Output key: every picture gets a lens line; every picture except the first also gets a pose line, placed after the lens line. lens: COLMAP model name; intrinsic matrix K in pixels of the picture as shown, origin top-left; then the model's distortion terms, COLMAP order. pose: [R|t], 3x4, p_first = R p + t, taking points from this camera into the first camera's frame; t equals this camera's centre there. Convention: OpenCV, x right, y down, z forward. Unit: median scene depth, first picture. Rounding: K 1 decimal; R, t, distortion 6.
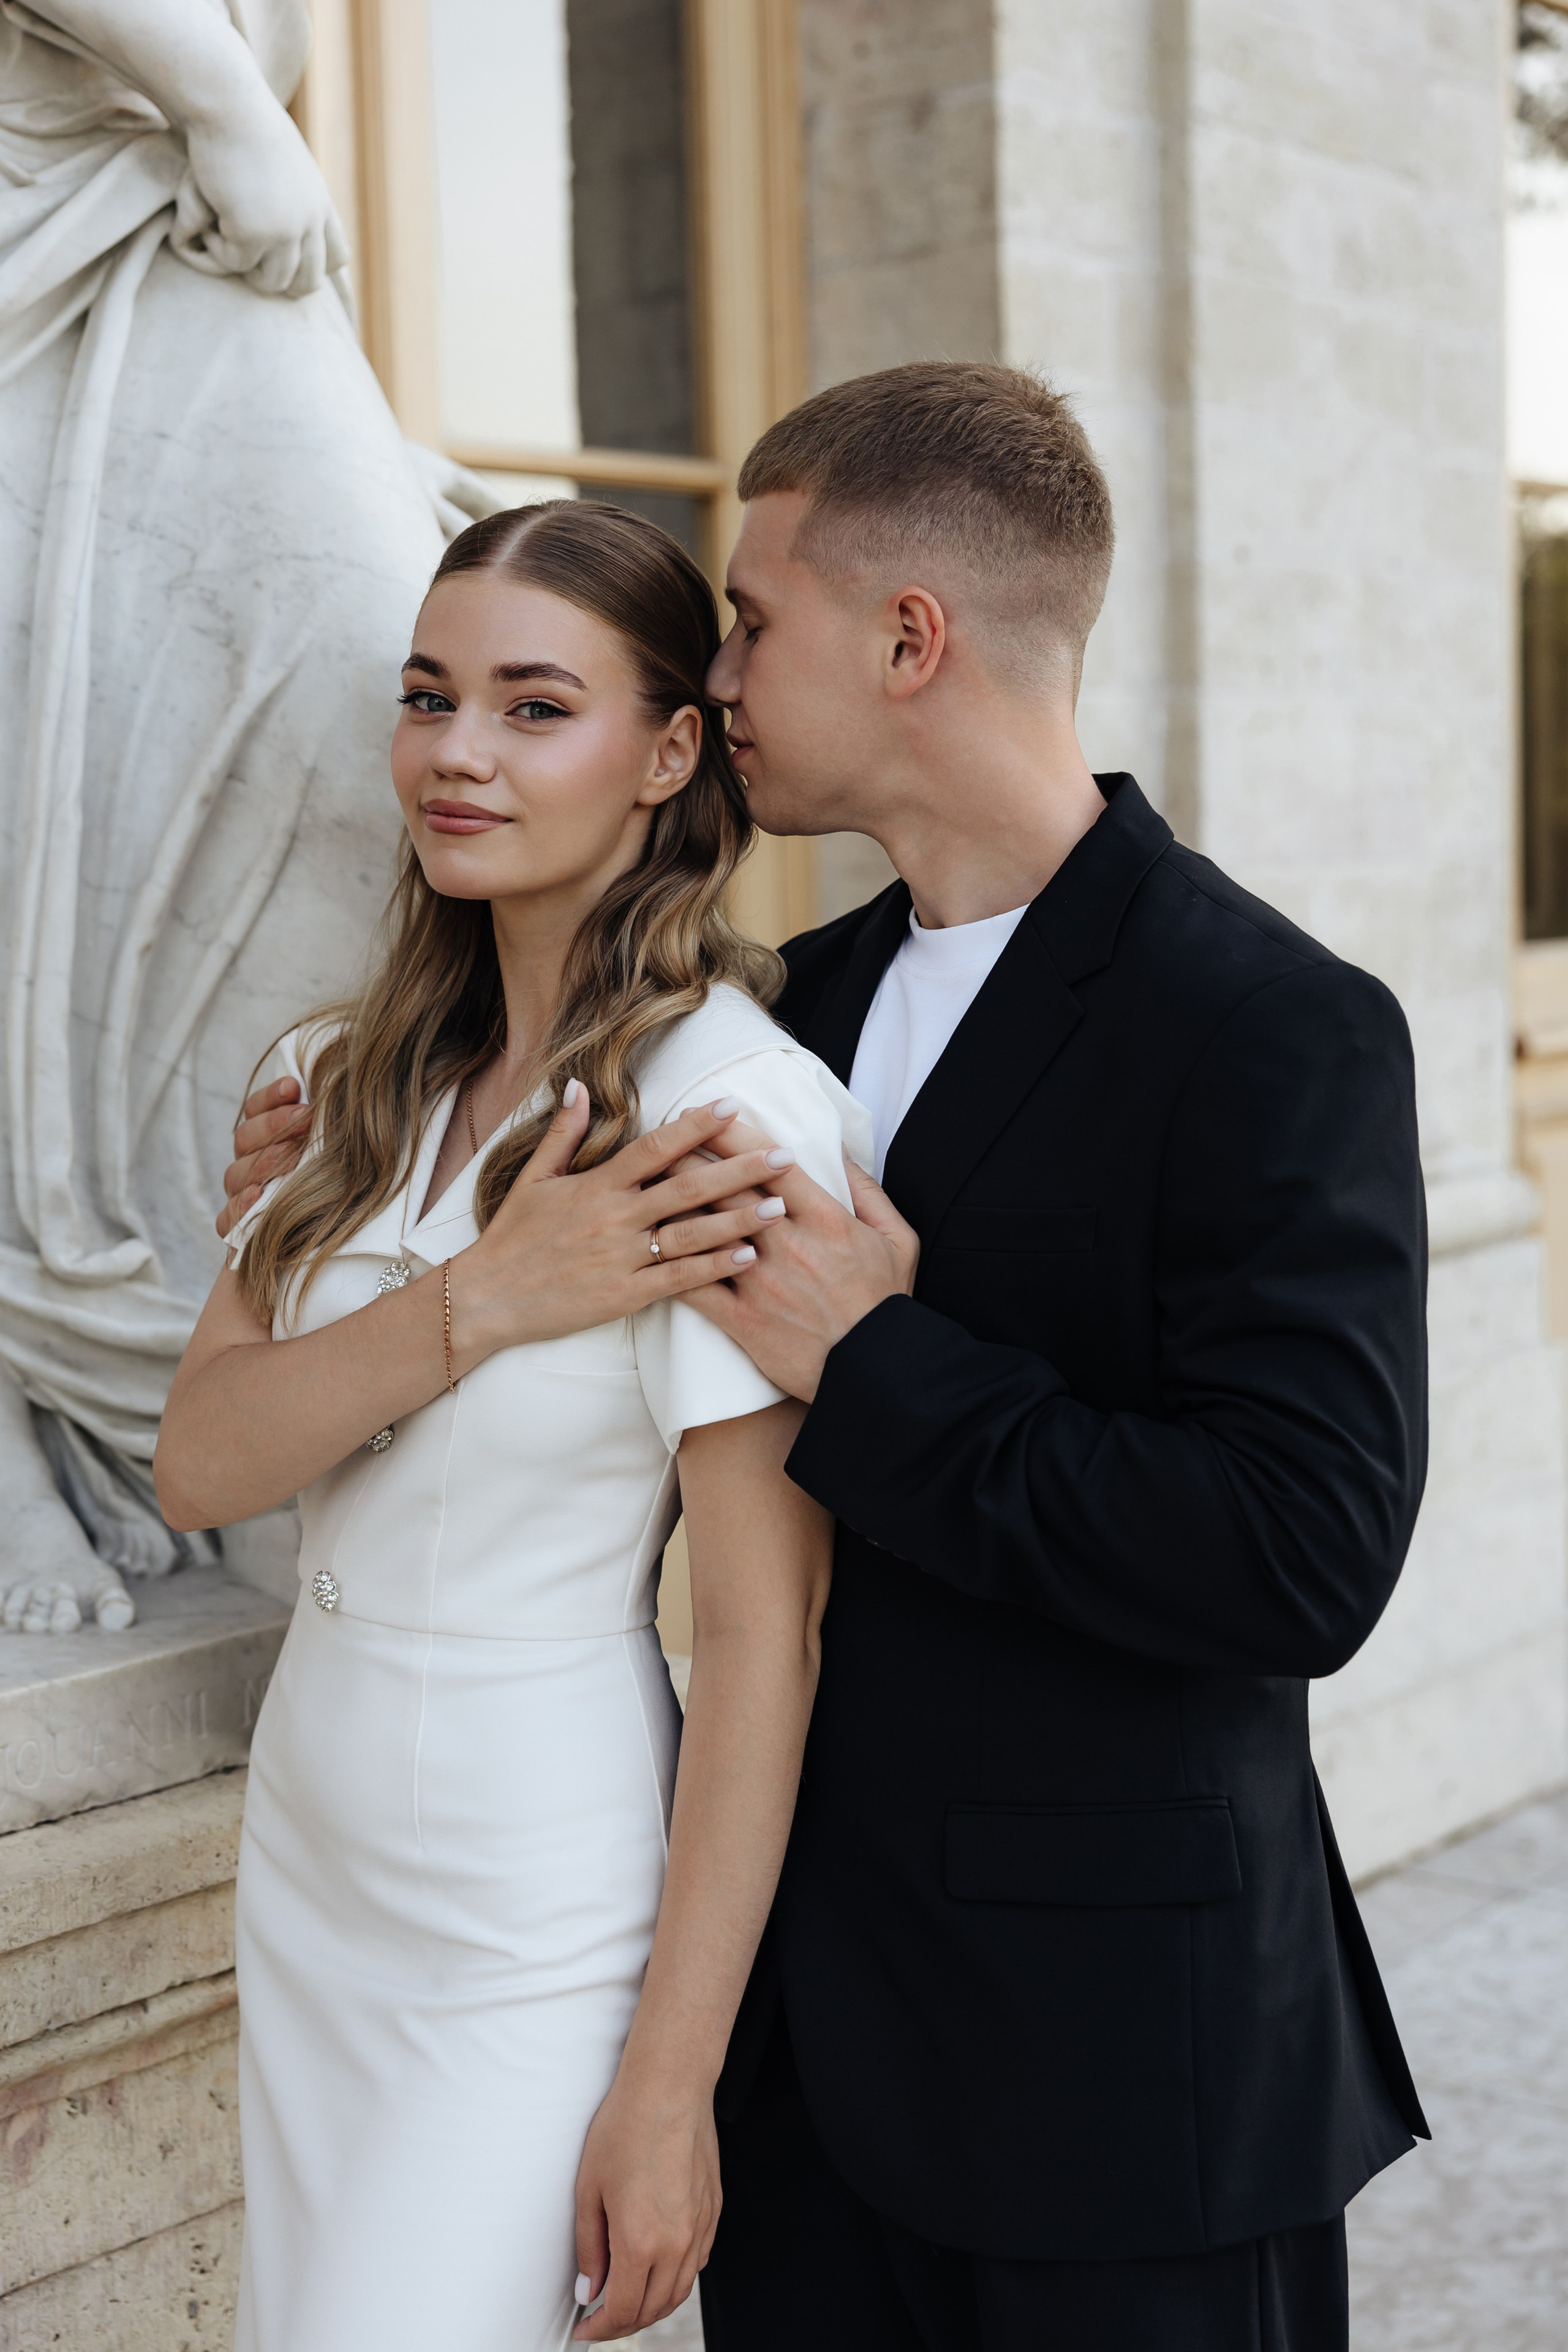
lens RADIAL K [[3564.8, 0, 679.6], [0, 3564.8, 1201.7], [0, 0, 1]] dist [0.010321, 0.035725]
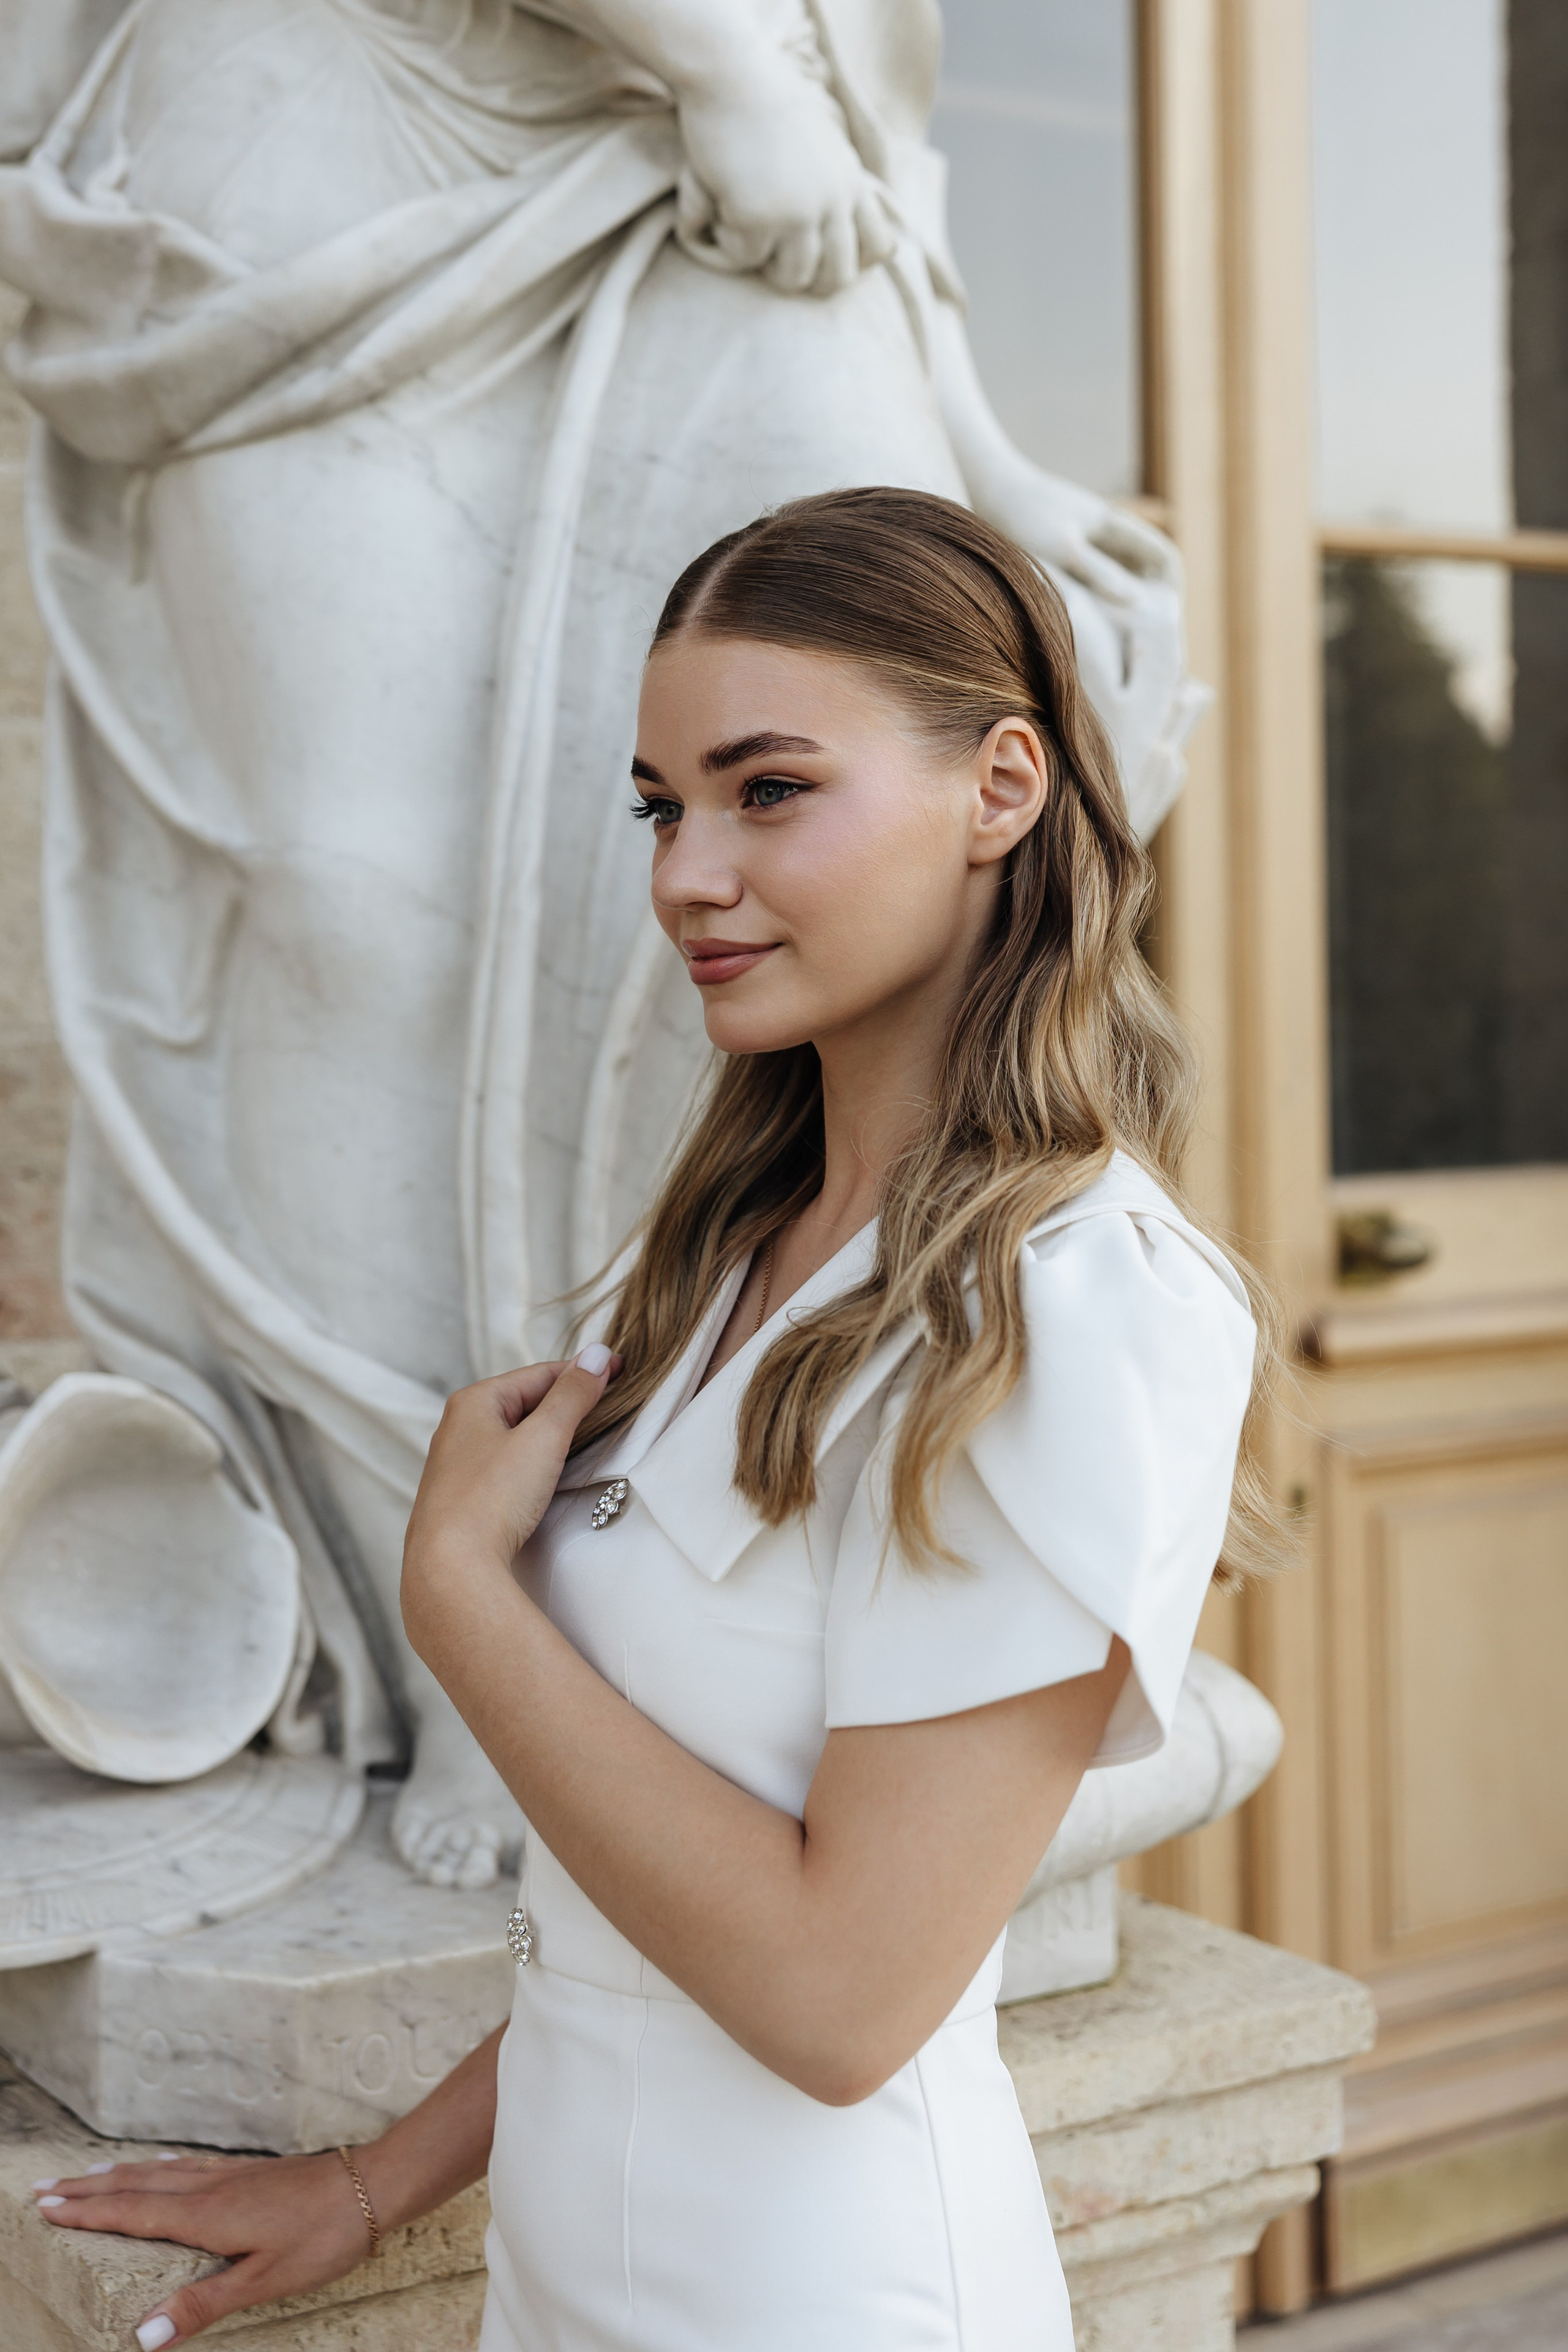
lens RADIAL K [[3358.1, 0, 850.5], [0, 3358.1, 971.3], [0, 0, 1]] dist [-0.000691, 0.013788]
pose [[0.958774, 0.016808, -0.283674, 0.127955], [-0.043533, 0.995154, -0.088171, -0.025603], [0.280817, 0.096885, 0.954859, 0.264917]]
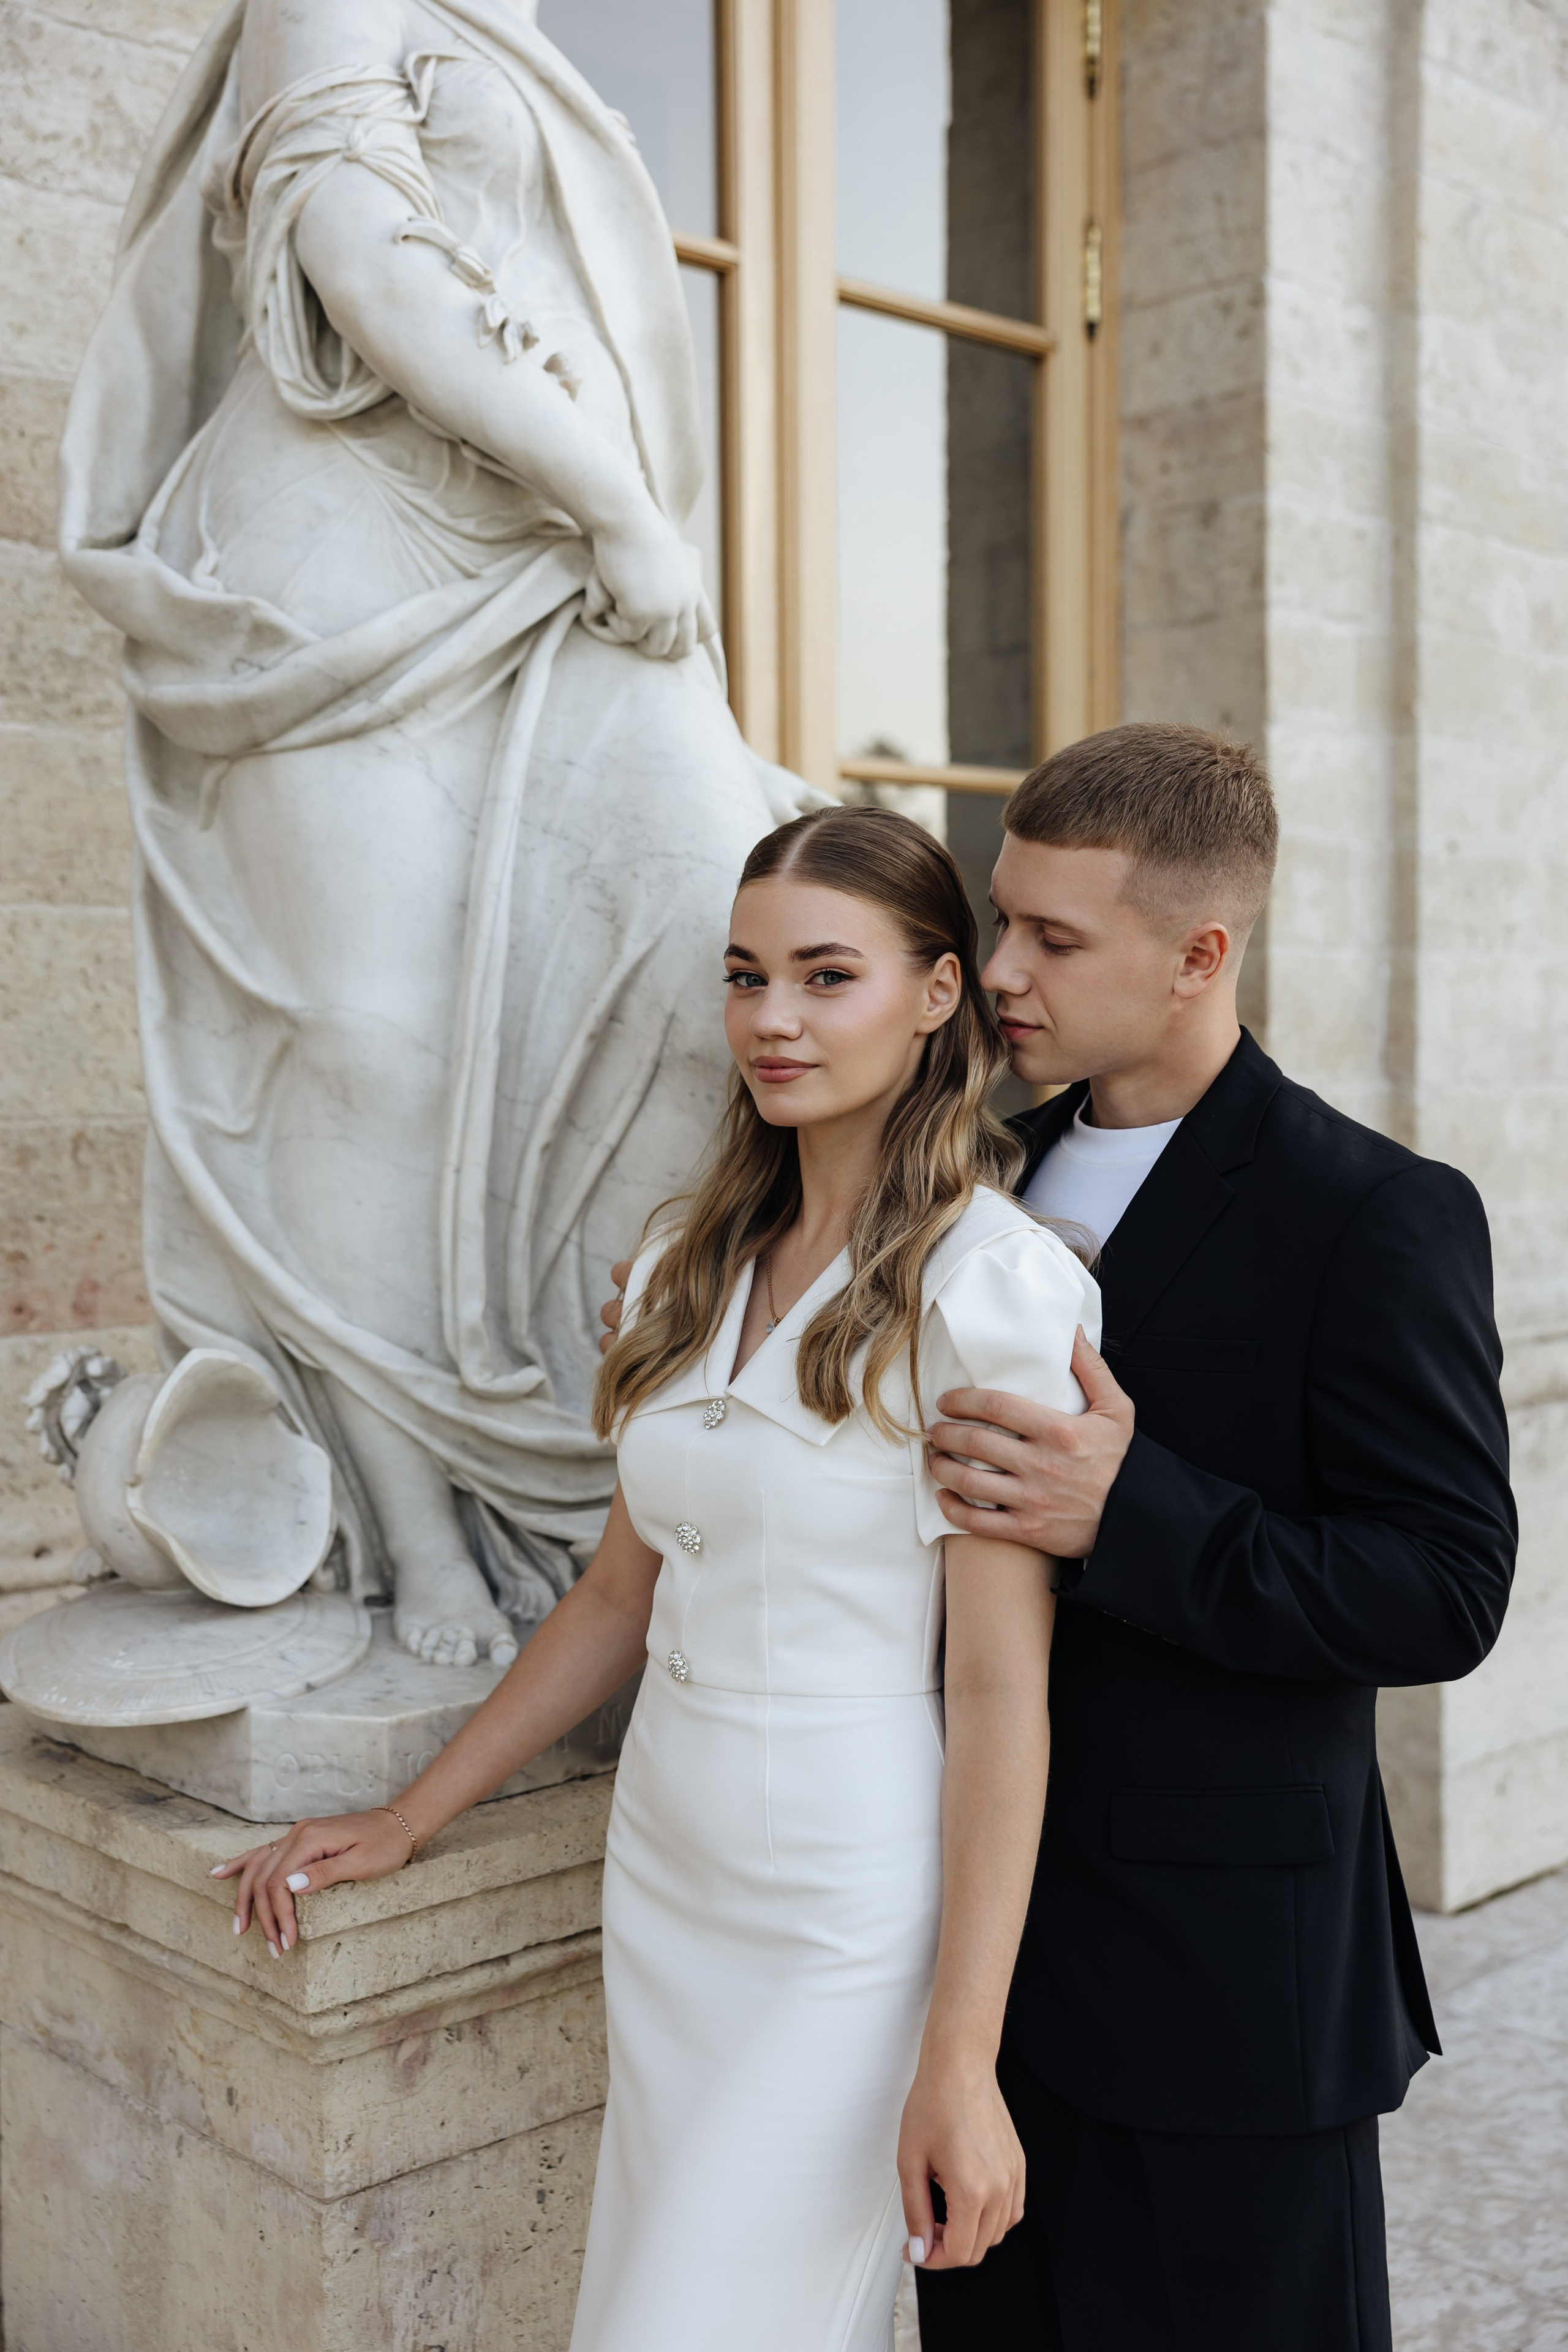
lens RADIAL K [[2642.1, 0, 767.3], [0, 2642.1, 1183.2], [0, 0, 1]] dist [-0.000676, 0.031706]
pose [[0.993386, 0.027222, -0.111549, 0.042327], [-0.032306, 0.998508, -0.044032, -0.017464], [0.110184, 0.047344, 0.992783, 0.038511]]
